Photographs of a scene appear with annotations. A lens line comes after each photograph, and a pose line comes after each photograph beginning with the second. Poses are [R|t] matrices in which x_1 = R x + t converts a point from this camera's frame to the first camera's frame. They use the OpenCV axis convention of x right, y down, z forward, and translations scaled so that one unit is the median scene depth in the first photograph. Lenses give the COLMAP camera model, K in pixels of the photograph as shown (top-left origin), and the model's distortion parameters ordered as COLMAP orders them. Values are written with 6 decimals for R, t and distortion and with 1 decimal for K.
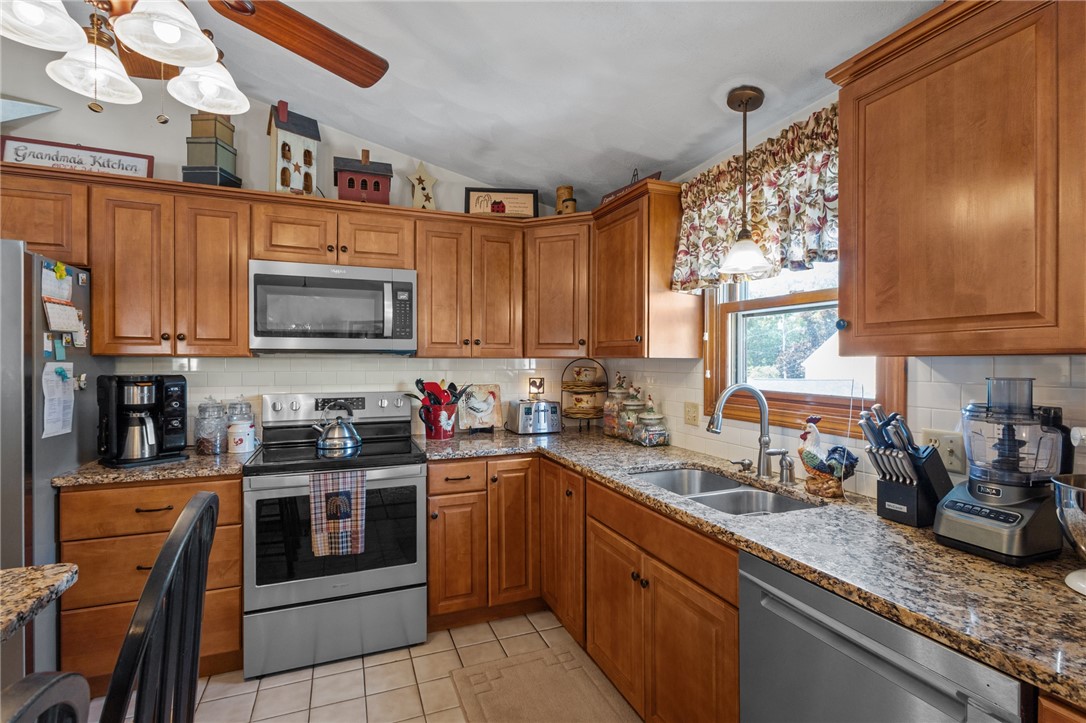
lens RADIAL K [[509.0, 0, 547.0], [0, 509.0, 365.3], [0, 0, 1]] dist [0.006231, -0.000671]
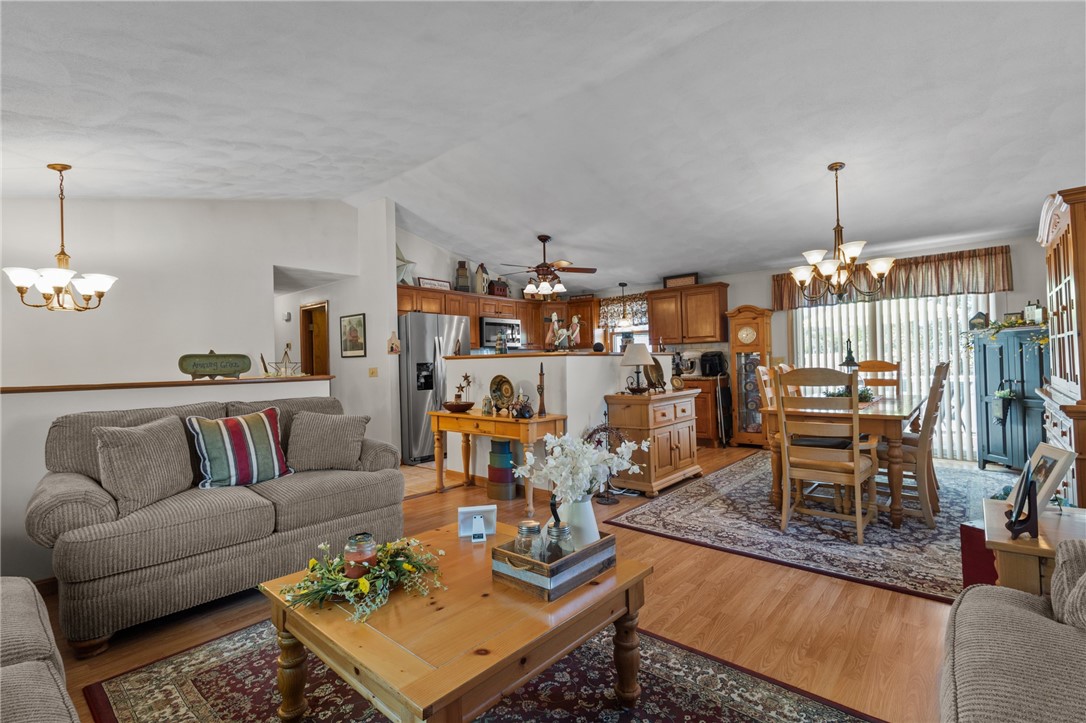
lens RADIAL K [[509.0, 0, 542.5], [0, 509.0, 358.2], [0, 0, 1]] dist [0.006231, -0.000671]
pose [[0.885888, -0.018528, 0.463529, -1.825279], [0.032461, 0.999229, -0.022098, 0.128716], [-0.462762, 0.034623, 0.885806, -2.022233]]
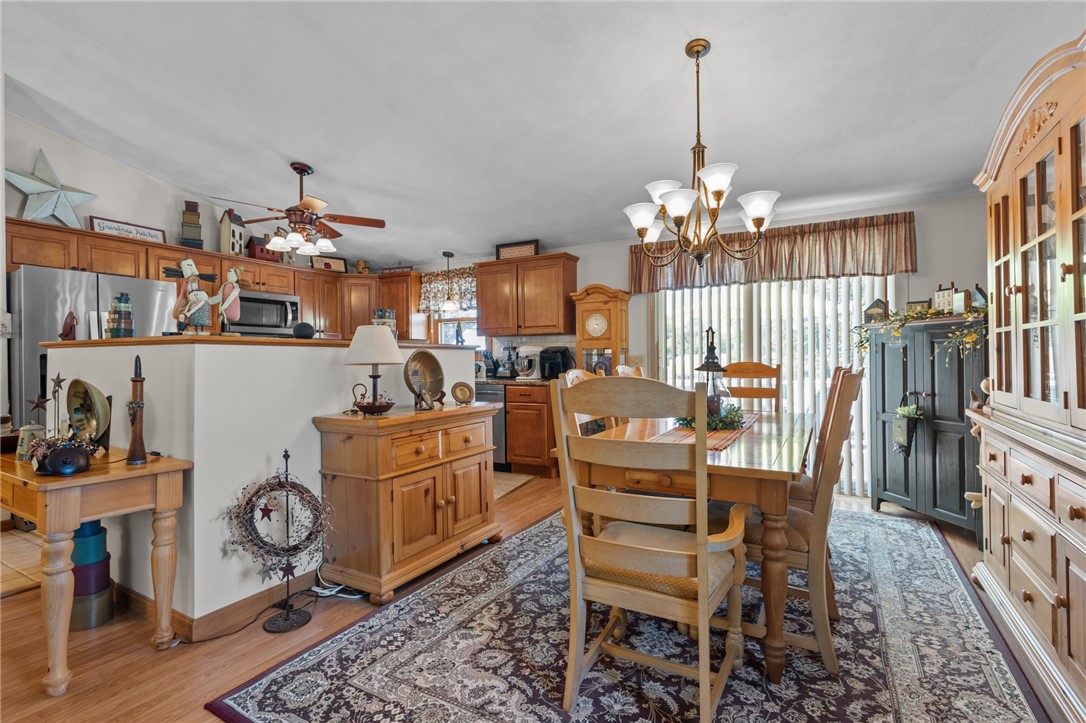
lens RADIAL K [[509.0, 0, 553.8], [0, 509.0, 358.0], [0, 0, 1]] dist [0.006231, -0.000671]
pose [[0.775372, -0.006650, 0.631470, -0.915216], [0.017642, 0.999782, -0.011134, 0.130186], [-0.631259, 0.019773, 0.775320, -1.529854]]
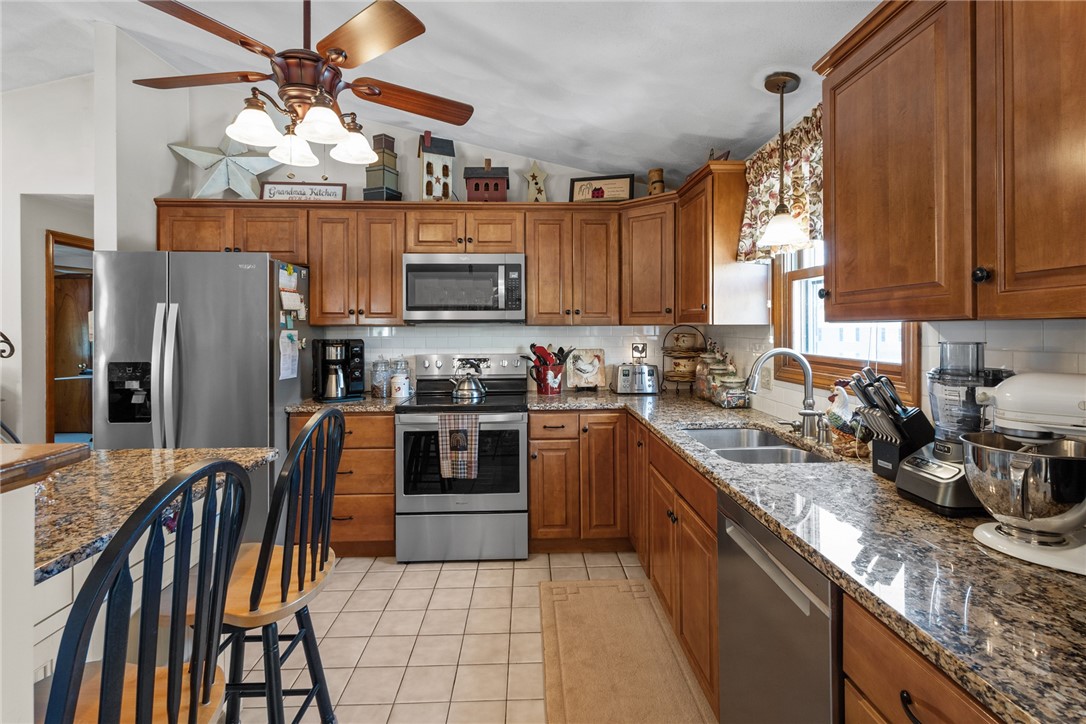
lens RADIAL K [[509.0, 0, 550.8], [0, 509.0, 330.0], [0, 0, 1]] dist [0.006231, -0.000671]
pose [[0.943713, -0.003040, -0.330751, 0.242238], [0.001316, 0.999984, -0.005436, 0.002462], [0.330763, 0.004695, 0.943702, -0.146533]]
